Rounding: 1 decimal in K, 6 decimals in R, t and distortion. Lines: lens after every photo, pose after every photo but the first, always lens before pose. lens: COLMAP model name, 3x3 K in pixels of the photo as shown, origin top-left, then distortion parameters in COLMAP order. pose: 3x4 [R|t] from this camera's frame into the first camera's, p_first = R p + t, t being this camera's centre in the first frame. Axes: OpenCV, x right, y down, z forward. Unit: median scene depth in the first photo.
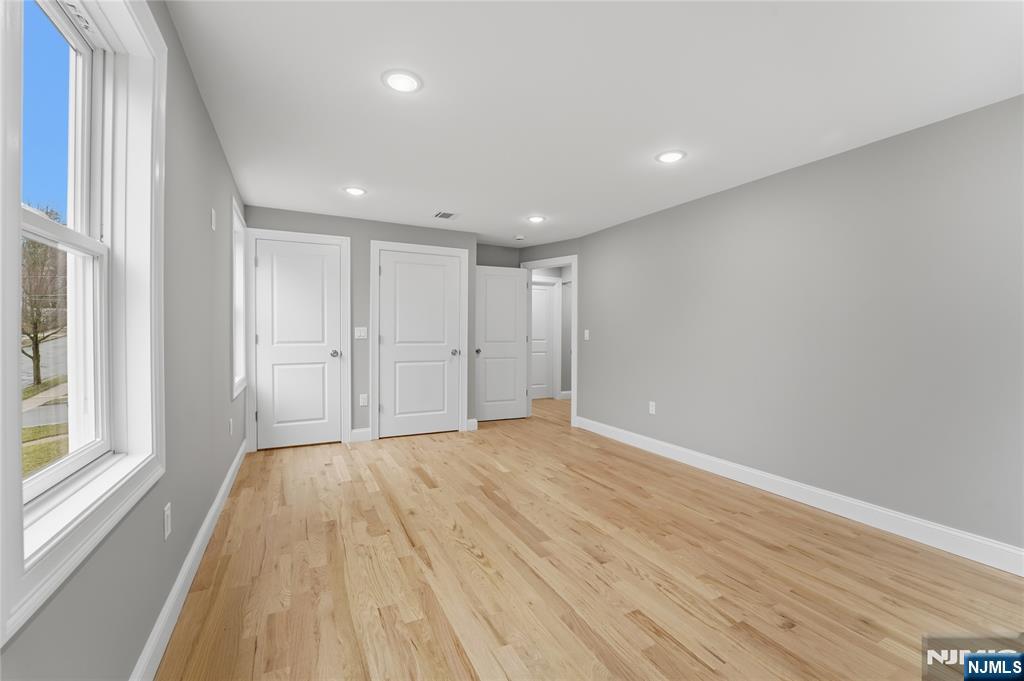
lens RADIAL K [[424.6, 0, 517.8], [0, 424.6, 337.8], [0, 0, 1]] dist [-0.018189, -0.000392]
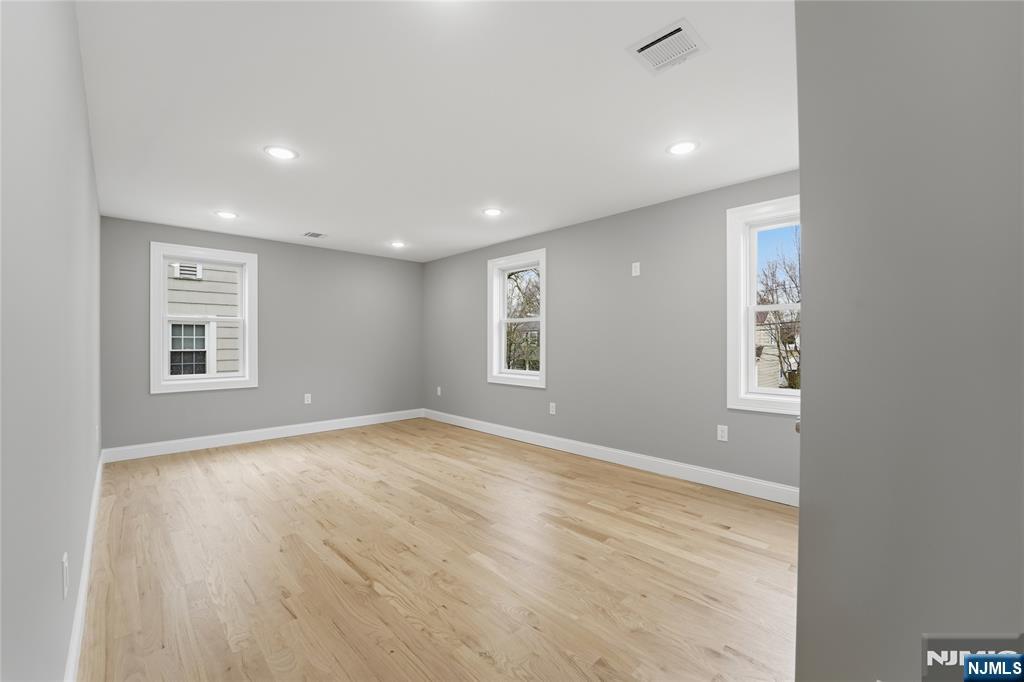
lens RADIAL K [[424.6, 0, 517.8], [0, 424.6, 338.3], [0, 0, 1]] dist [-0.018189, -0.000392]
pose [[-0.957422, -0.006747, -0.288614, 0.144240], [-0.008148, 0.999960, 0.003652, -0.029946], [0.288578, 0.005848, -0.957439, 2.397410]]
